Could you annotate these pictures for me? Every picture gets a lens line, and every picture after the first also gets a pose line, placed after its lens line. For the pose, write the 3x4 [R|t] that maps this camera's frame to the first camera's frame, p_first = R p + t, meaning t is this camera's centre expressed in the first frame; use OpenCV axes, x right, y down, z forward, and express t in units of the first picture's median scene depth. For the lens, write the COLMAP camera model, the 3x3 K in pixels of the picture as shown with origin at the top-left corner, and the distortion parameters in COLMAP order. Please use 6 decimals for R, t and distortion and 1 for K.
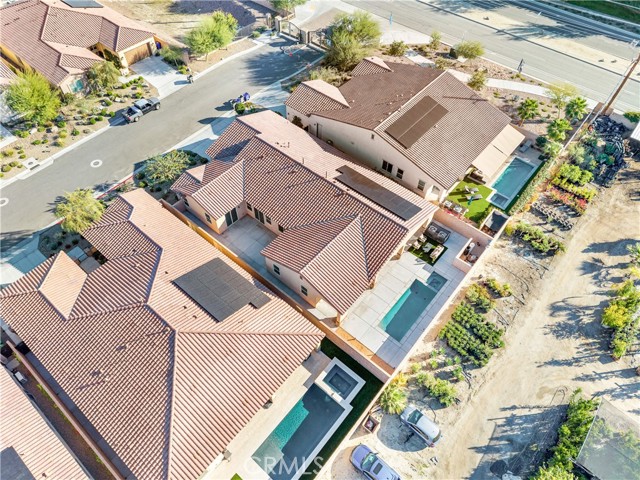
lens RADIAL K [[428.0, 0, 320.0], [0, 428.0, 240.0], [0, 0, 1]] dist [0.033593, -0.035693]
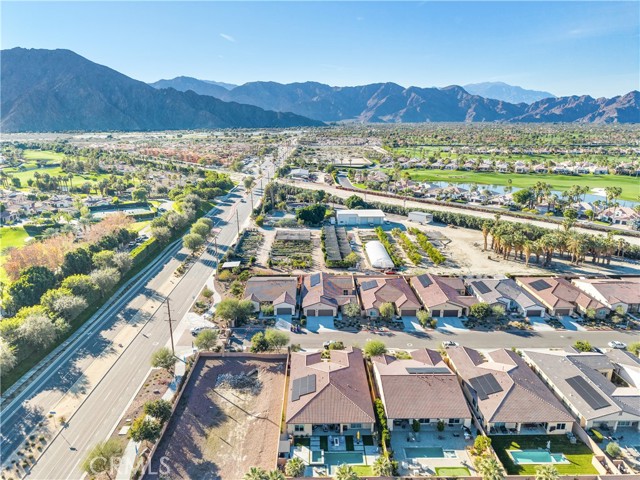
lens RADIAL K [[428.0, 0, 320.0], [0, 428.0, 240.0], [0, 0, 1]] dist [0.033593, -0.035693]
pose [[-0.656515, -0.229704, 0.718488, -2.162252], [0.590780, 0.435656, 0.679104, -2.425566], [-0.469006, 0.870310, -0.150310, 1.196186]]
